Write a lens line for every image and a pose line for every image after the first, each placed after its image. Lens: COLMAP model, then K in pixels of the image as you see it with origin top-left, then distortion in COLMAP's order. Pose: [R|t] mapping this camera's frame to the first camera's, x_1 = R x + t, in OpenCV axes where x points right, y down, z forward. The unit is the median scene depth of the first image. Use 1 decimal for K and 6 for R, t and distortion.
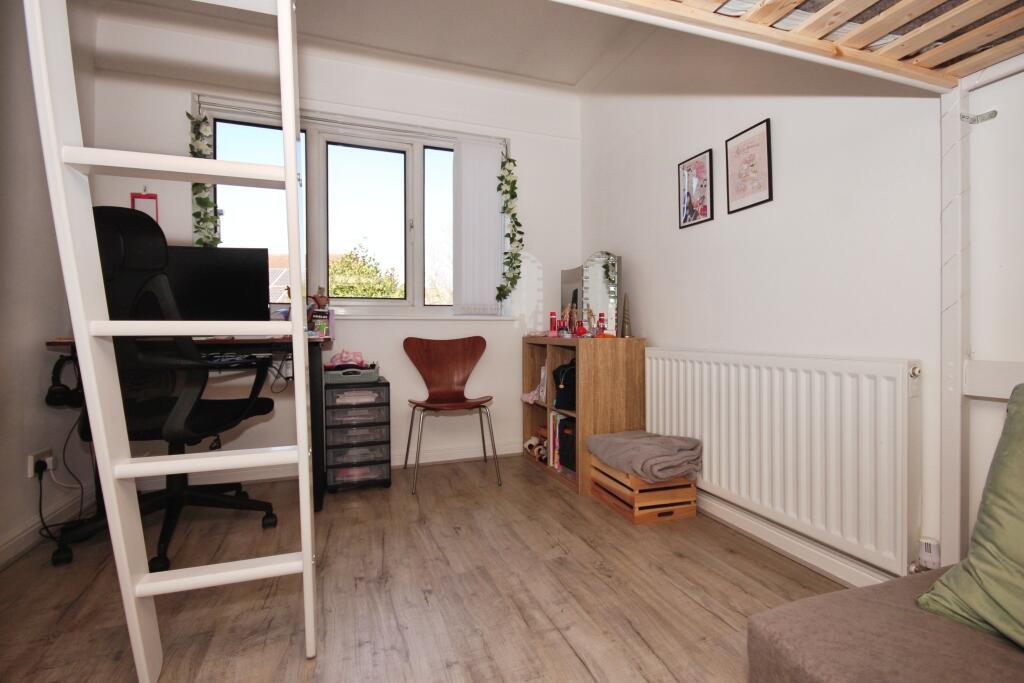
lens RADIAL K [[474.8, 0, 515.9], [0, 474.8, 336.4], [0, 0, 1]] dist [0.000283, -0.000136]
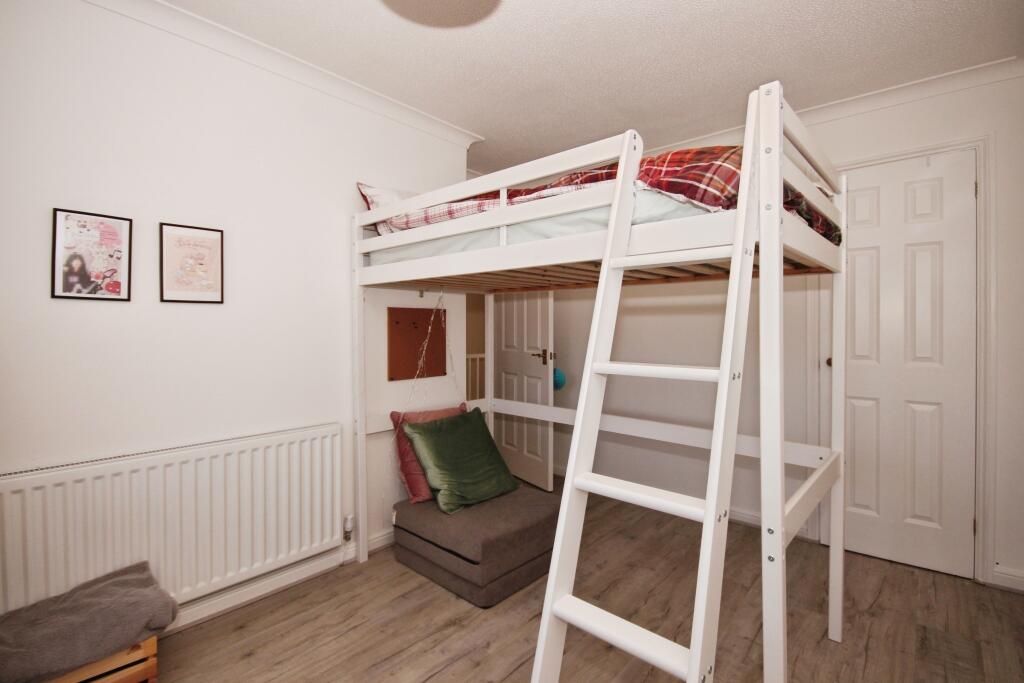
lens RADIAL K [[474.8, 0, 515.9], [0, 474.8, 334.4], [0, 0, 1]] dist [0.000283, -0.000136]
pose [[-0.481568, 0.000470, 0.876409, -0.706590], [0.016270, 0.999832, 0.008404, -0.191483], [-0.876258, 0.018306, -0.481495, 0.845085]]
